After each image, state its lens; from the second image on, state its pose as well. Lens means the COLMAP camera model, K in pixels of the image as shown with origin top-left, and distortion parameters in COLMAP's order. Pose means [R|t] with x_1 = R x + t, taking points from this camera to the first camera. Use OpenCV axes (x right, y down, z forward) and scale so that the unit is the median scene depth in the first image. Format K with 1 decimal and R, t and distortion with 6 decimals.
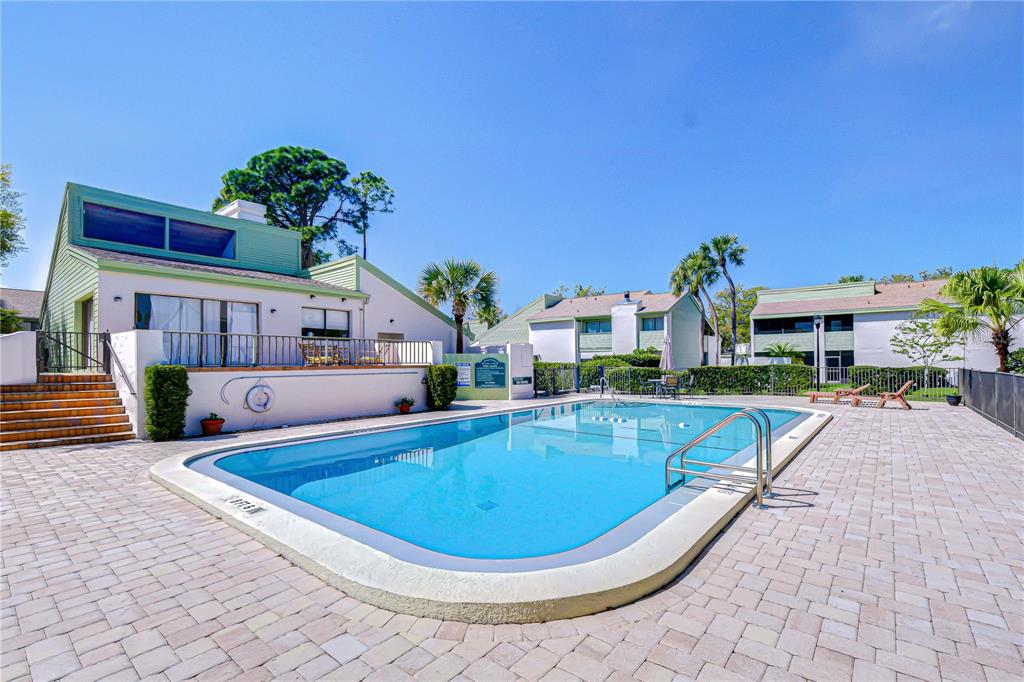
lens RADIAL K [[456.0, 0, 522.8], [0, 456.0, 360.2], [0, 0, 1]] dist [0.011525, -0.004465]
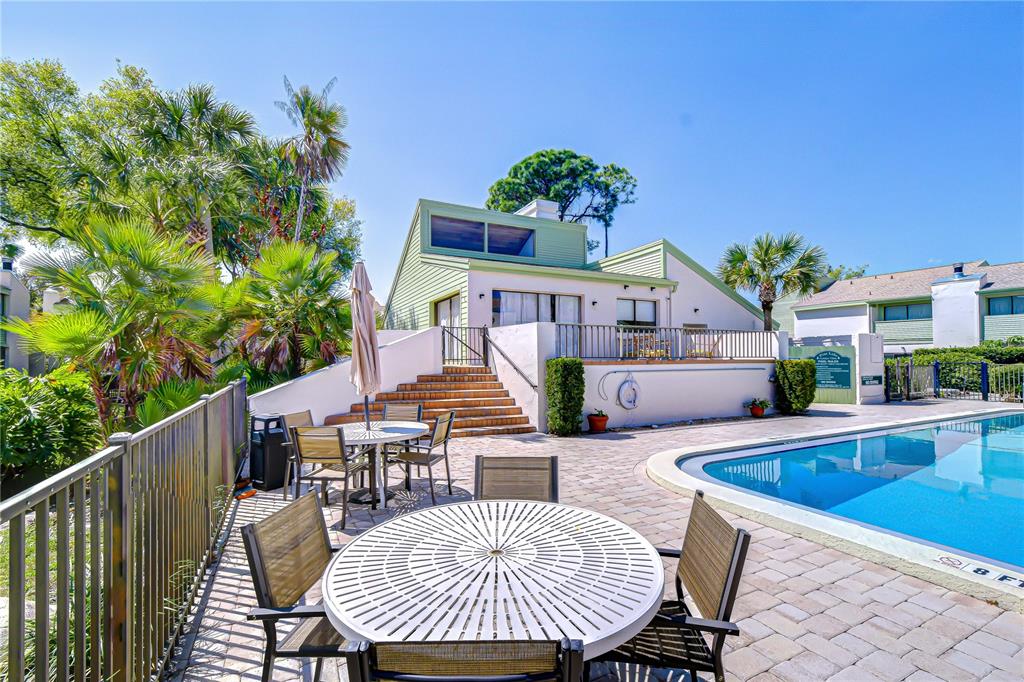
lens RADIAL K [[456.0, 0, 525.8], [0, 456.0, 354.1], [0, 0, 1]] dist [0.011525, -0.004465]
pose [[0.917673, 0.000068, -0.397337, -0.141089], [-0.001443, 0.999994, -0.003161, 0.001945], [0.397335, 0.003474, 0.917667, 0.026009]]
